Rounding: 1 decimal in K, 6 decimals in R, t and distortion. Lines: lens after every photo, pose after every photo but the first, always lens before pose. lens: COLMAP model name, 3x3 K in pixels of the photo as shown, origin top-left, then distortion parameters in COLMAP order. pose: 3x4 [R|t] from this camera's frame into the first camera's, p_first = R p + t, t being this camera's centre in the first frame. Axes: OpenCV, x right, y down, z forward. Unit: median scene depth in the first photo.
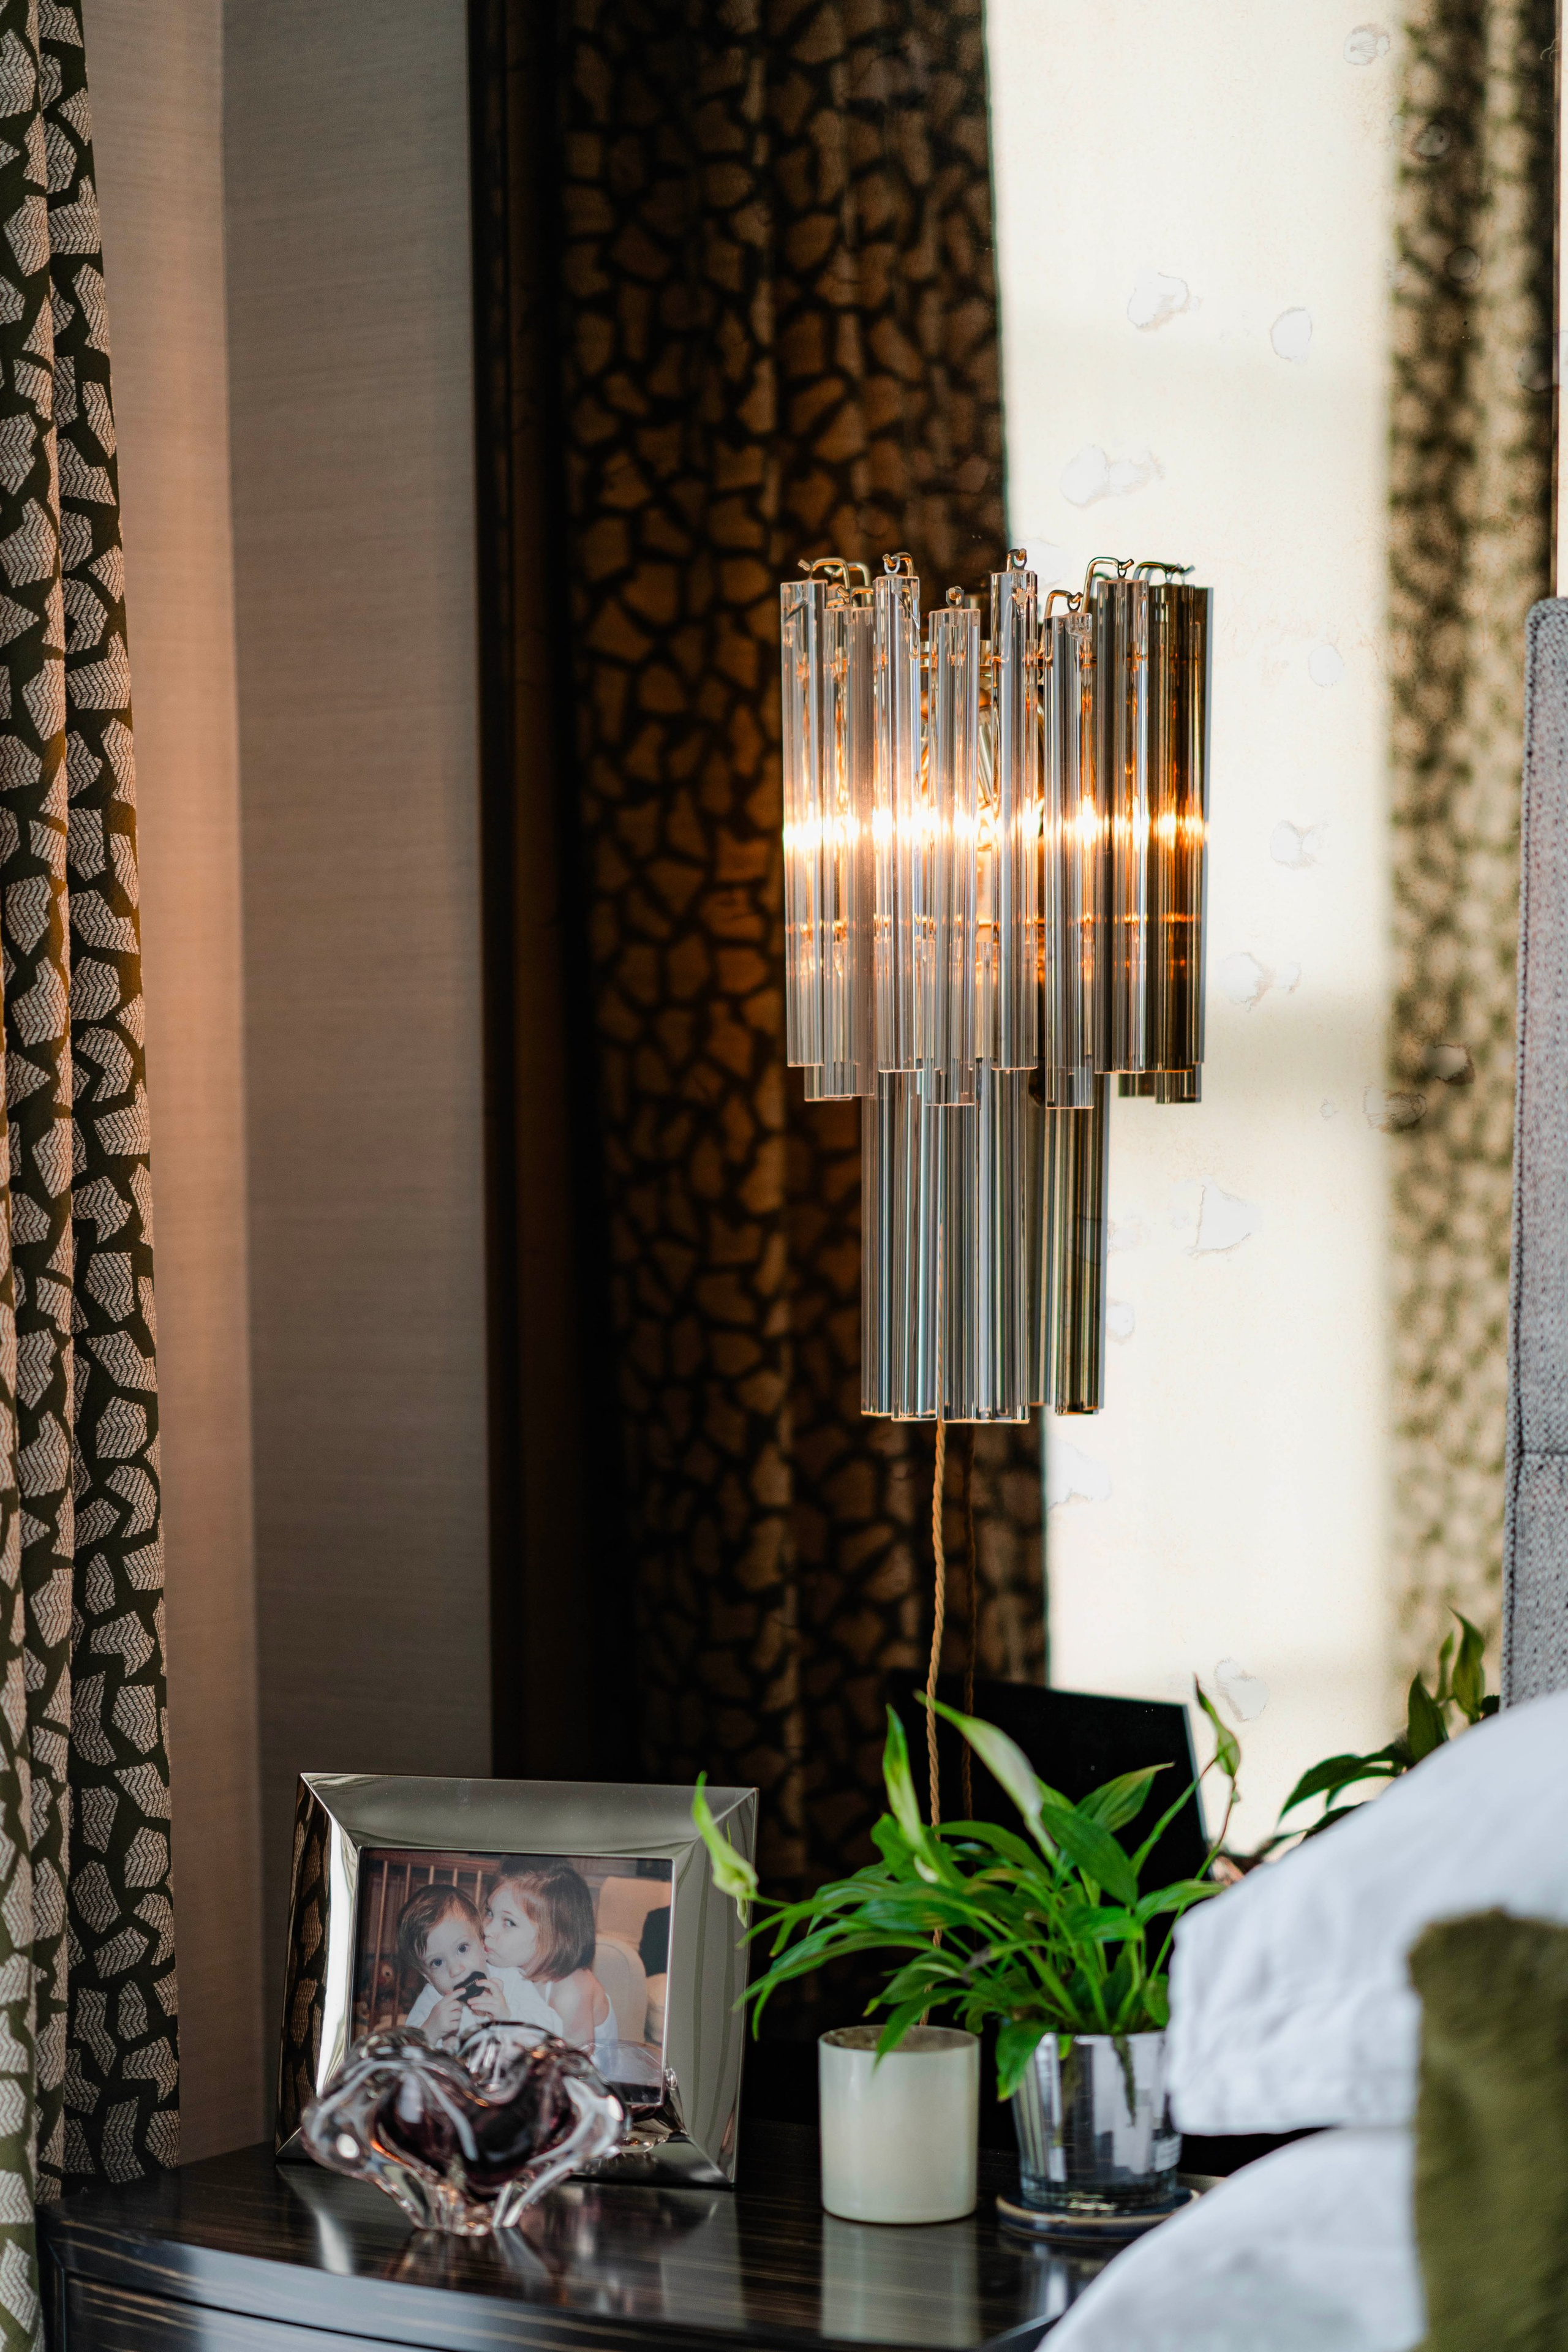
lens RADIAL K [[5632.0, 0, 784.0], [0, 5632.0, 1176.0], [0, 0, 1]] dist [0.029613, -0.158516]
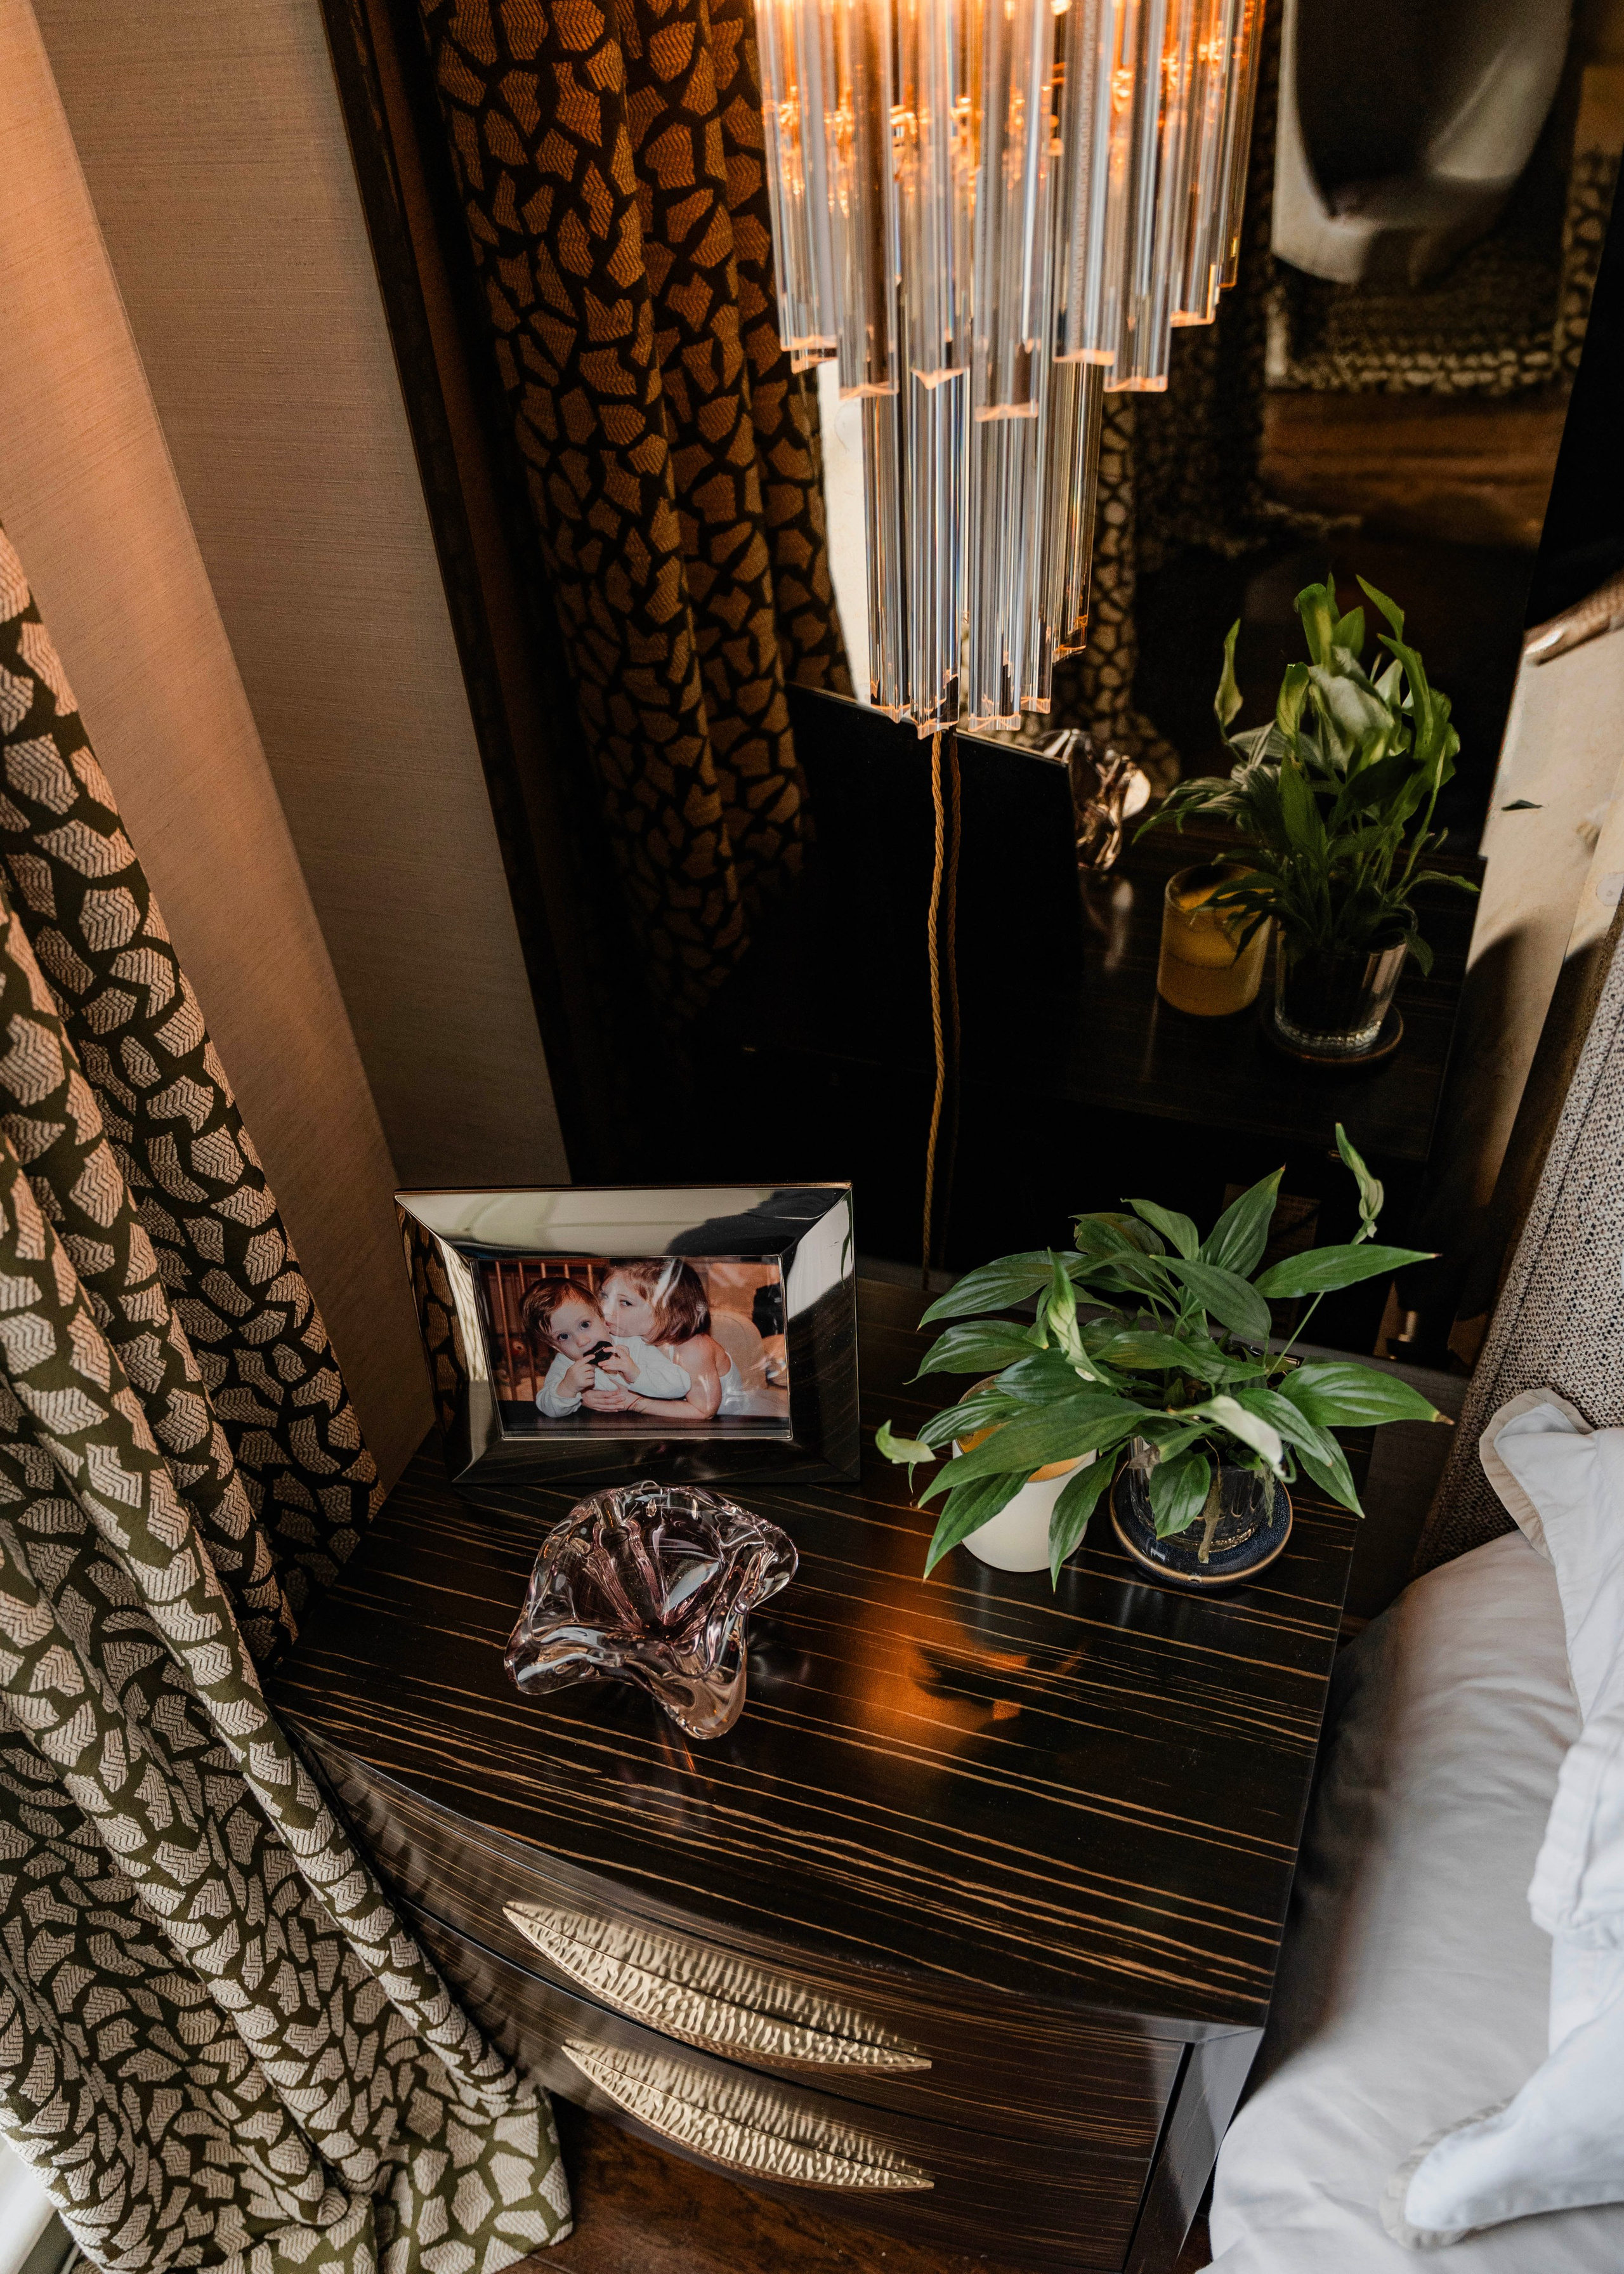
lens RADIAL K [[1659.8, 0, 744.3], [0, 1659.8, 1137.3], [0, 0, 1]] dist [0.003938, -0.026176]
pose [[0.979586, -0.178138, 0.093151, -0.048996], [0.072085, 0.743846, 0.664452, -0.097282], [-0.187654, -0.644173, 0.741503, 0.759643]]
